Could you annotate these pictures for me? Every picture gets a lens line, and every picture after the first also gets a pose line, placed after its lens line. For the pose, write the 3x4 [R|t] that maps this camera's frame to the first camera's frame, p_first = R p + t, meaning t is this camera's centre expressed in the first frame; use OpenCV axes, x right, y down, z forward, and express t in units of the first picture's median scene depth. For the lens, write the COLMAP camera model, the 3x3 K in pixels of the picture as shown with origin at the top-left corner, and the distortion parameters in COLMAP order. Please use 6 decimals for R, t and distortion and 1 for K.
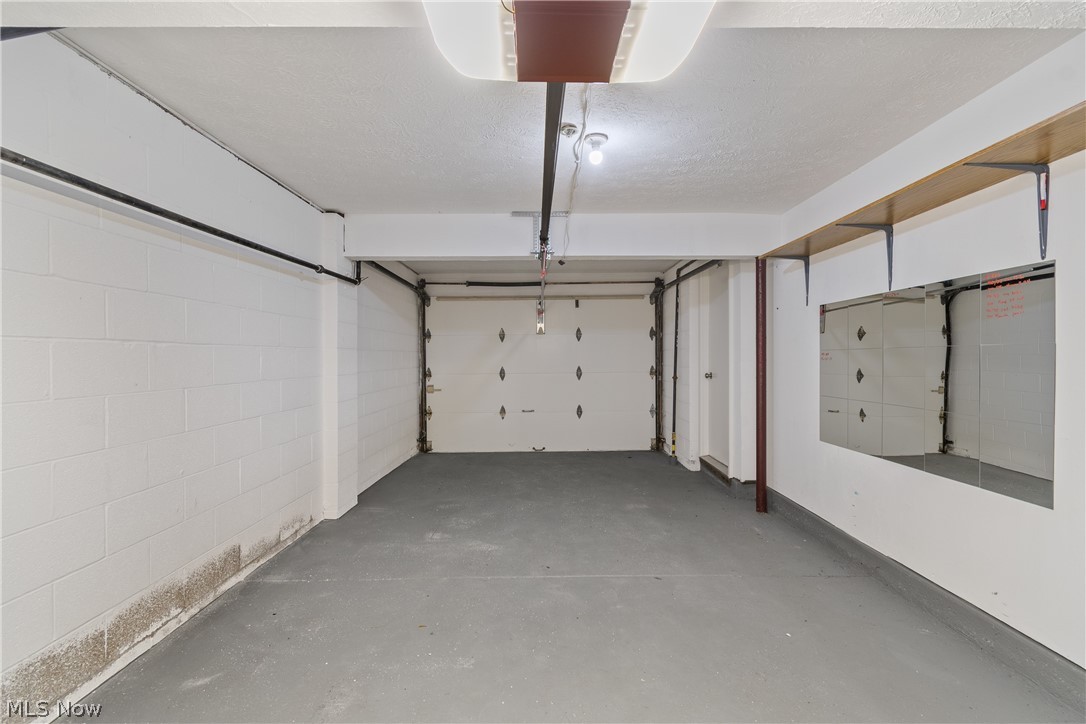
lens RADIAL K [[484.7, 0, 545.5], [0, 484.7, 360.1], [0, 0, 1]] dist [0.005363, -0.003773]
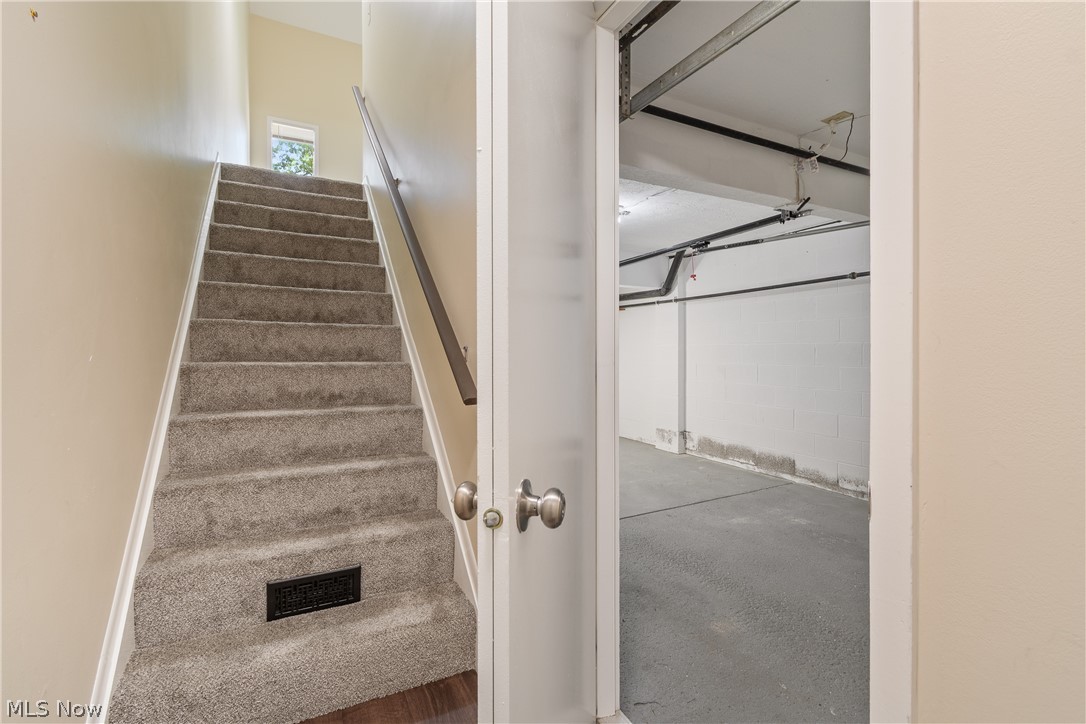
lens RADIAL K [[484.7, 0, 543.0], [0, 484.7, 353.1], [0, 0, 1]] dist [0.005363, -0.003773]
pose [[-0.878885, 0.003762, -0.477020, 0.970108], [-0.006823, 0.999767, 0.020455, -0.020835], [0.476986, 0.021232, -0.878655, 2.112698]]
